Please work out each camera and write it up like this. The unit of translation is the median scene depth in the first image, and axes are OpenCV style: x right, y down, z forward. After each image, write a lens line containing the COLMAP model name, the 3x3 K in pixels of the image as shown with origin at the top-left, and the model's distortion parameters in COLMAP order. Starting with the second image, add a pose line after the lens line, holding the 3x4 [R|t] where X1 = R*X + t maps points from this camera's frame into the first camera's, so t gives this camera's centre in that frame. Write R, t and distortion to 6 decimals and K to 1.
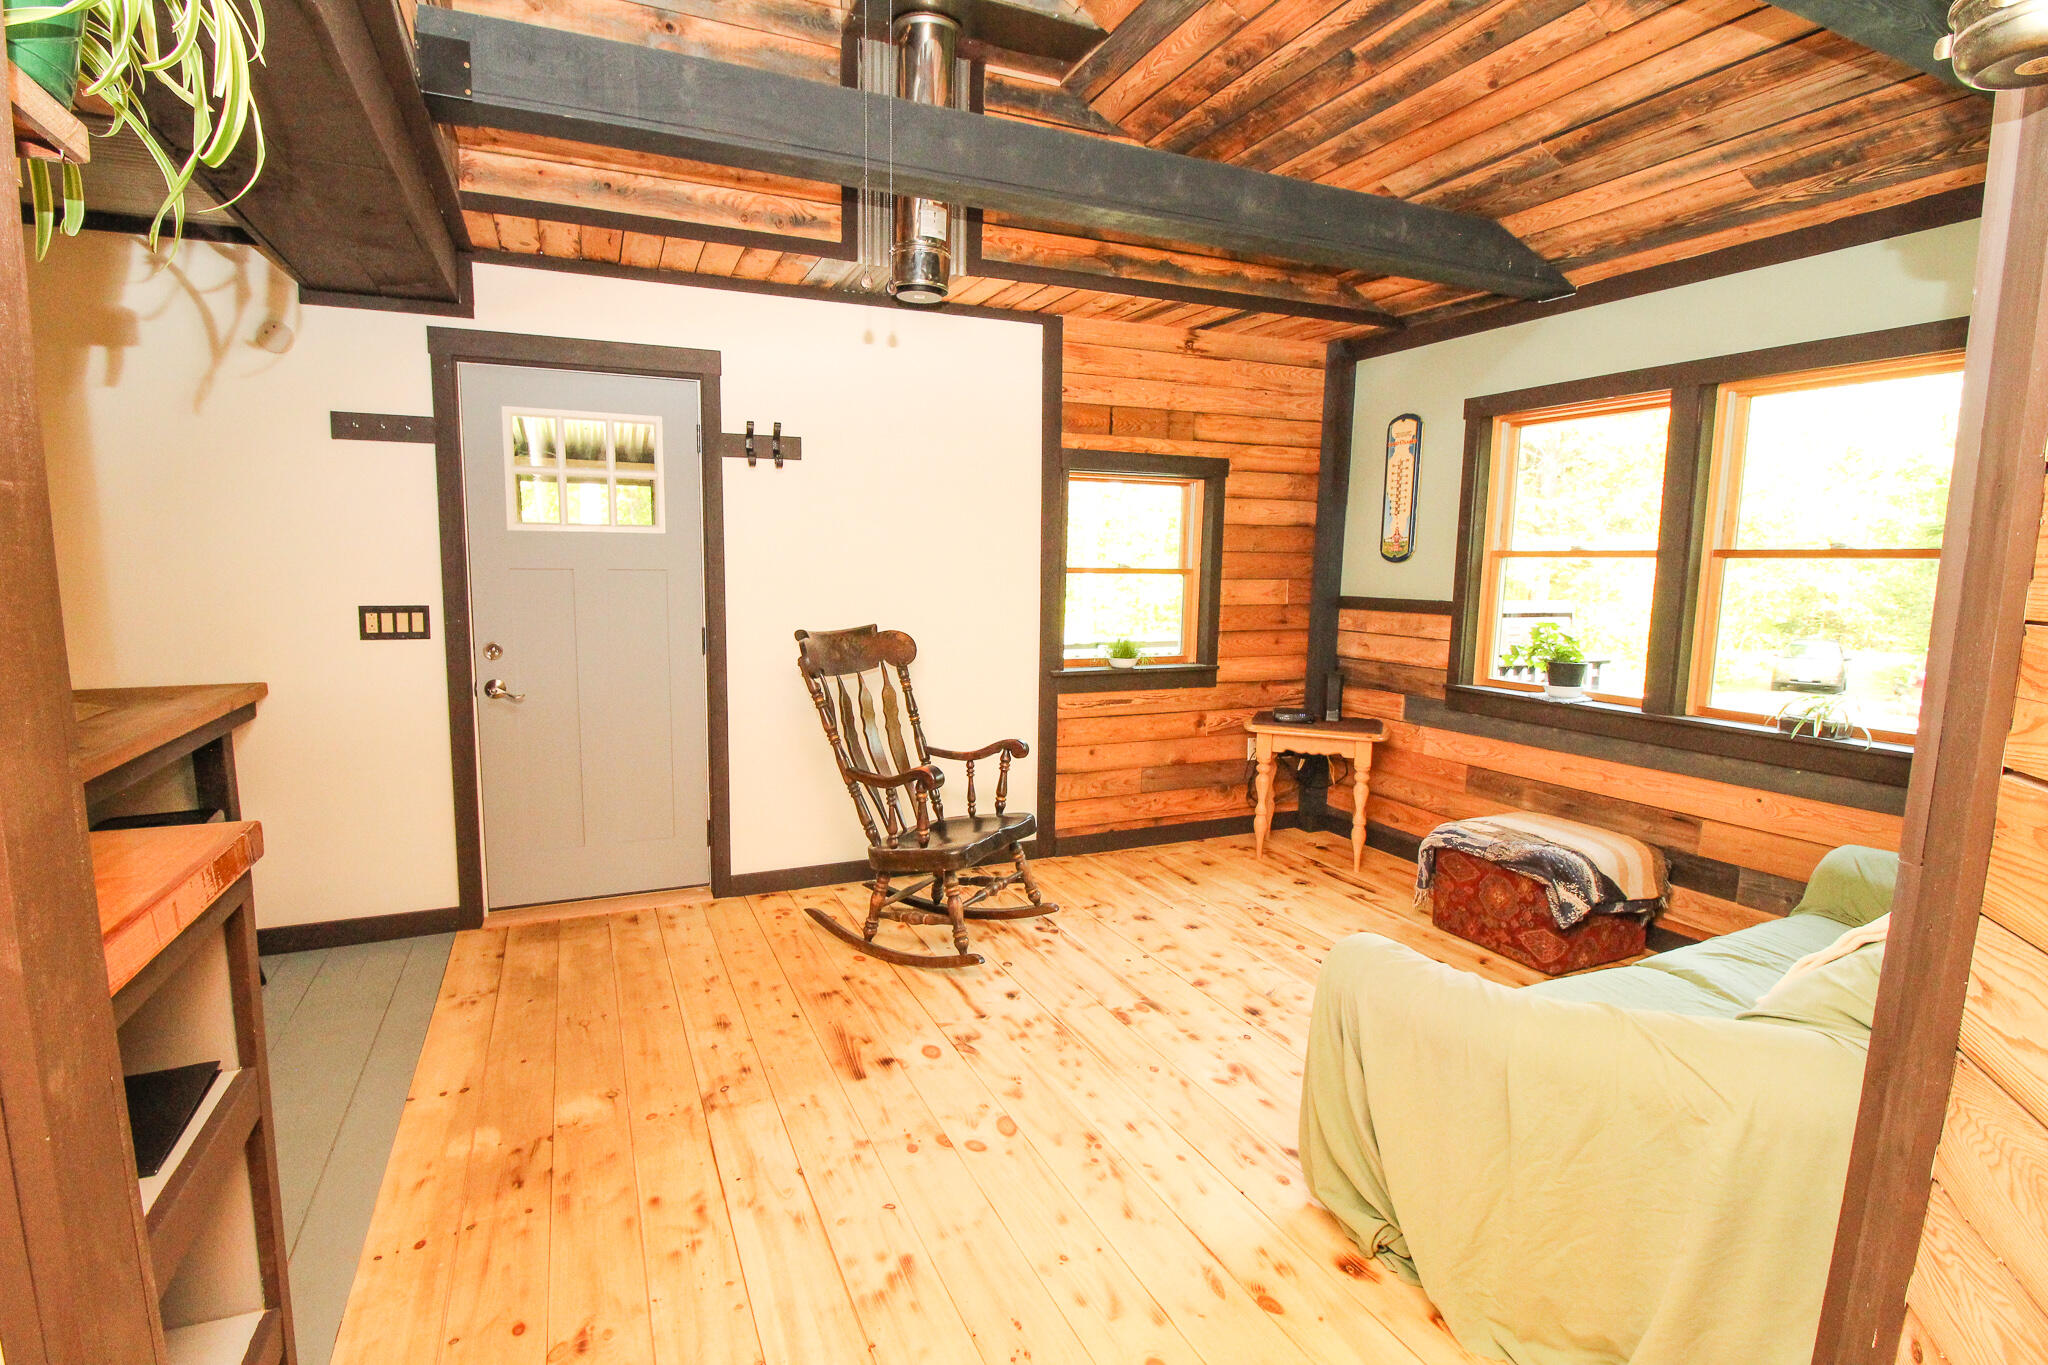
lens RADIAL K [[946.1, 0, 1013.5], [0, 946.1, 682.6], [0, 0, 1]] dist [-0.010271, -0.007321]
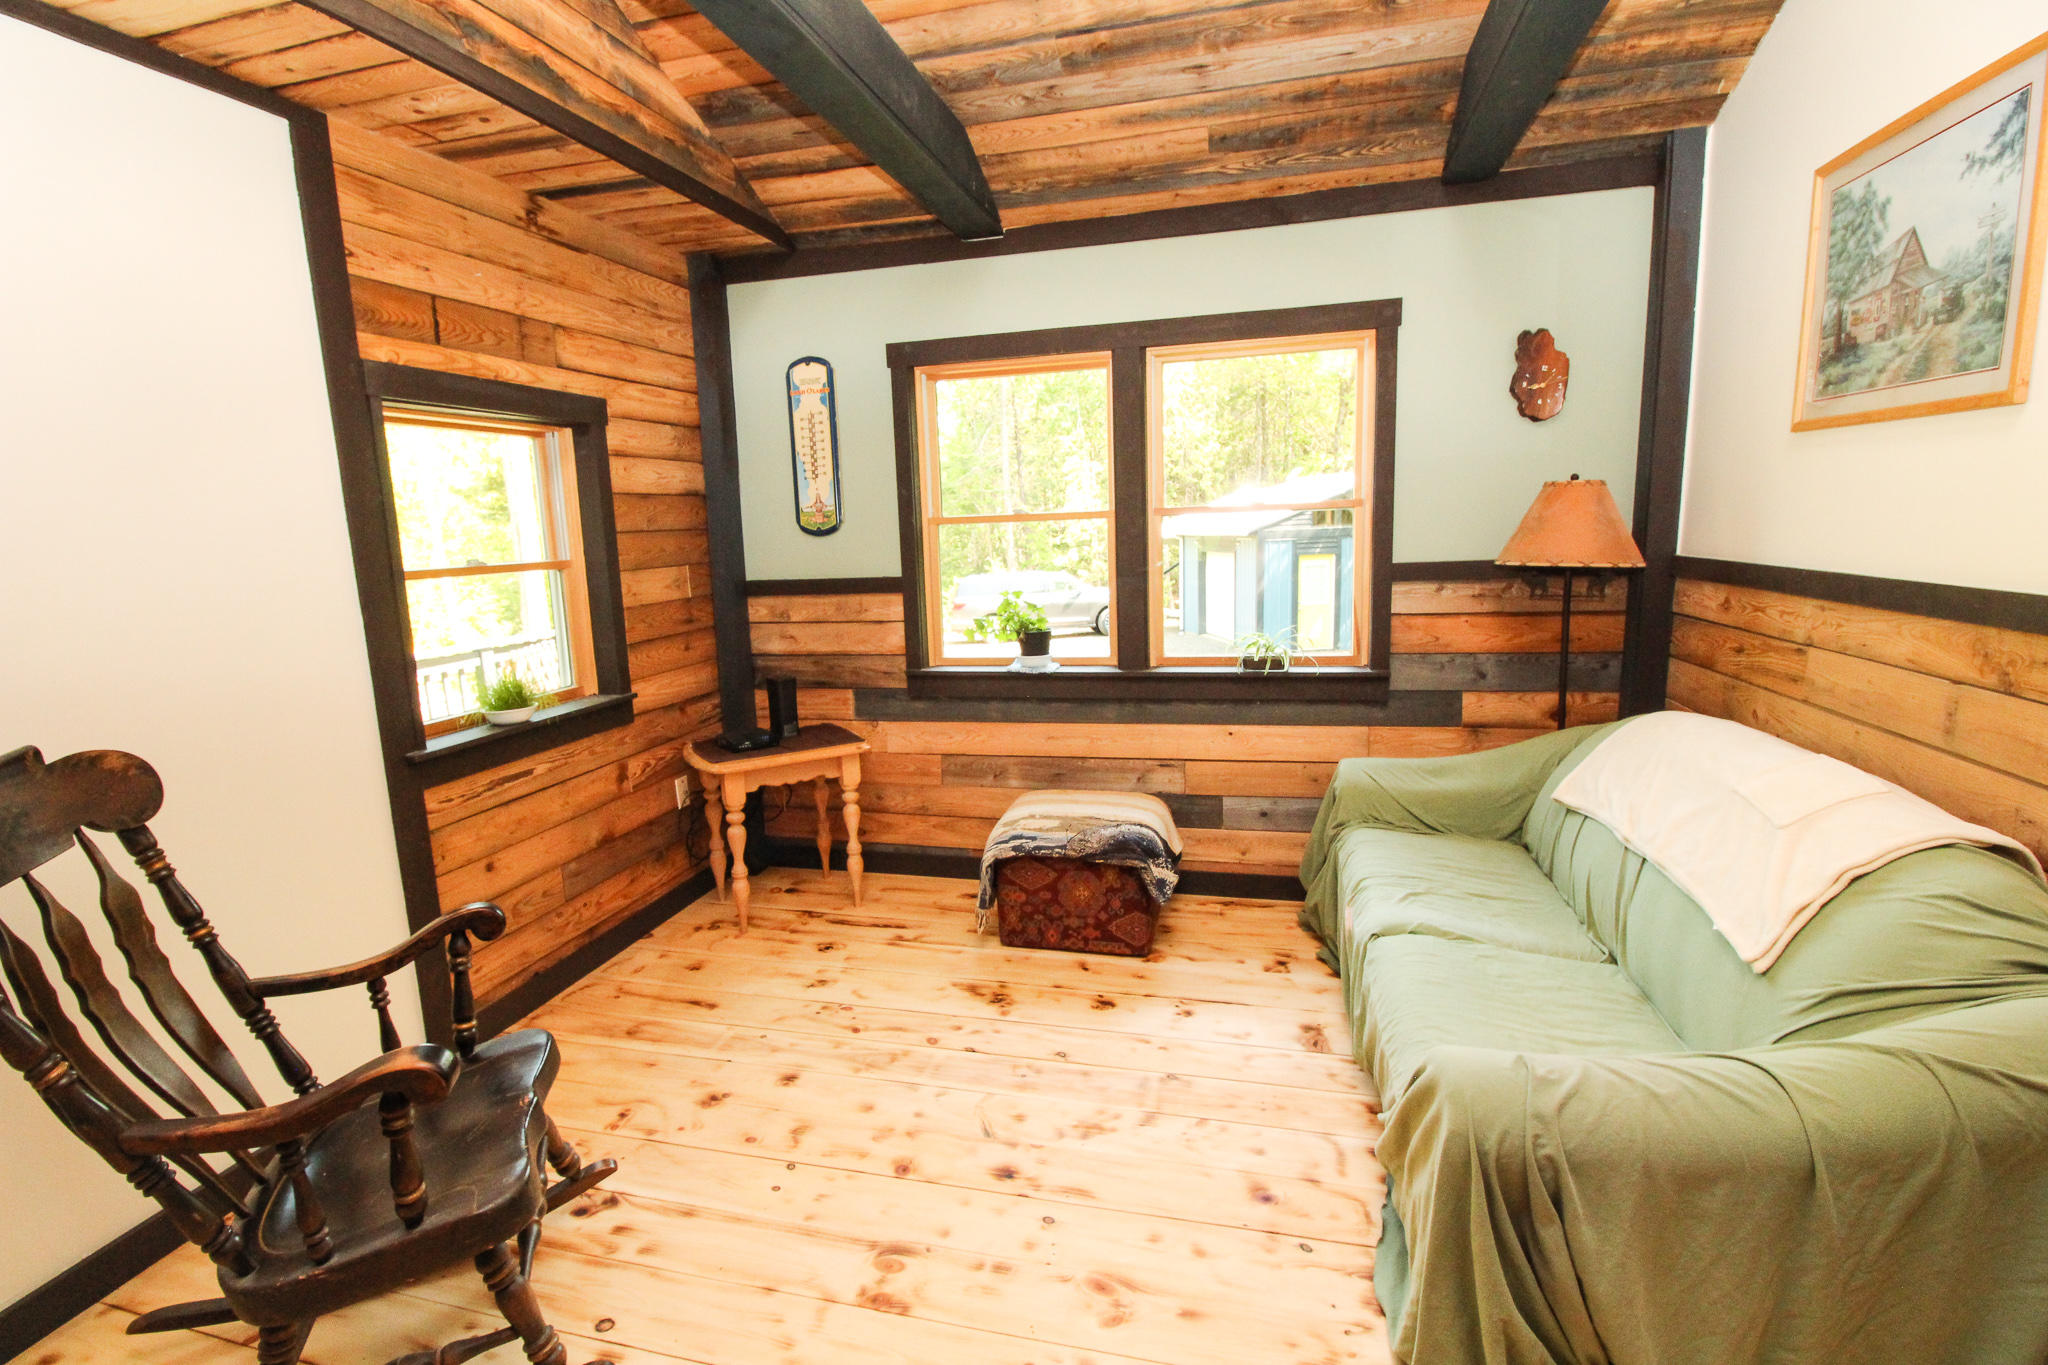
lens RADIAL K [[946.1, 0, 1034.4], [0, 946.1, 688.9], [0, 0, 1]] dist [-0.010271, -0.007321]
pose [[0.637031, -0.168092, 0.752288, -0.143038], [0.142537, 0.984791, 0.099344, -0.054933], [-0.757545, 0.043943, 0.651302, 0.347321]]
